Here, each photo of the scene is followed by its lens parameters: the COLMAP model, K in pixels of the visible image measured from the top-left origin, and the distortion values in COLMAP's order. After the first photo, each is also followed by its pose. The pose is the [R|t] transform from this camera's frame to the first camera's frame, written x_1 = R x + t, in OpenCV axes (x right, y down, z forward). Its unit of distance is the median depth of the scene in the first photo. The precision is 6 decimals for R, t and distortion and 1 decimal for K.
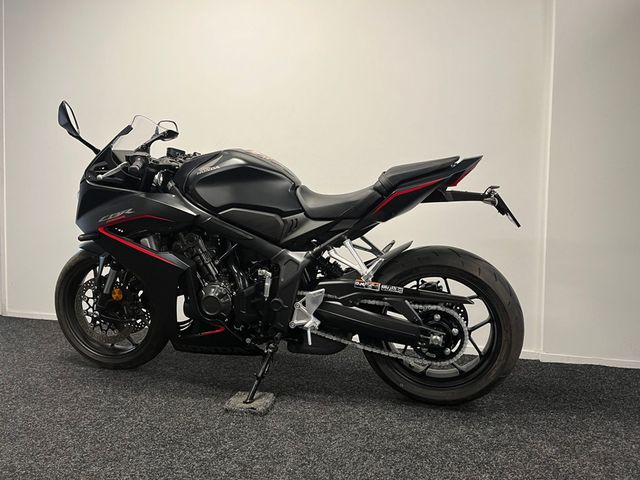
lens RADIAL K [[480.5, 0, 326.5], [0, 480.5, 237.8], [0, 0, 1]] dist [0.081939, -0.109407]
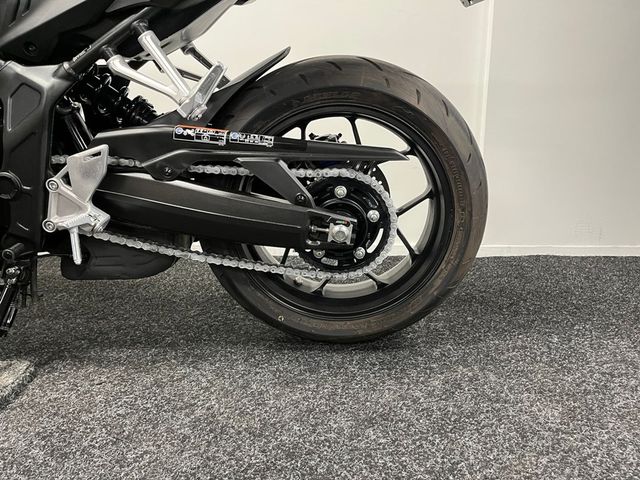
lens RADIAL K [[480.5, 0, 326.5], [0, 480.5, 237.8], [0, 0, 1]] dist [0.081939, -0.109407]
pose [[0.974375, -0.070607, 0.213559, 0.095031], [0.030793, 0.982387, 0.184305, 0.112665], [-0.222811, -0.173006, 0.959387, 0.475266]]
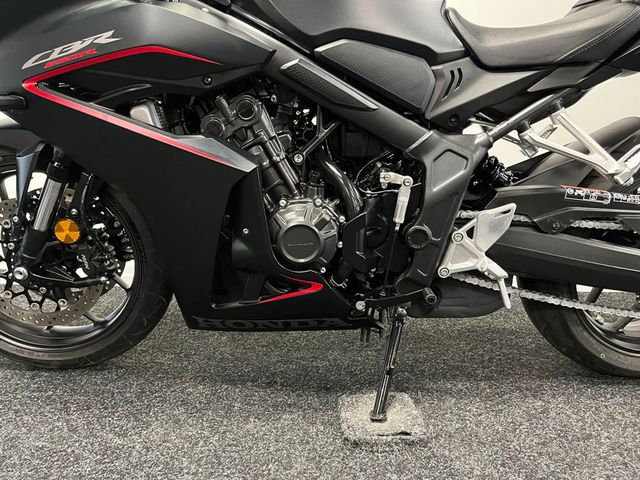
lens RADIAL K [[480.5, 0, 326.5], [0, 480.5, 237.8], [0, 0, 1]] dist [0.081939, -0.109407]
pose [[0.967160, -0.048269, 0.249542, -0.339505], [0.013223, 0.990028, 0.140252, 0.064311], [-0.253823, -0.132346, 0.958153, 0.520817]]
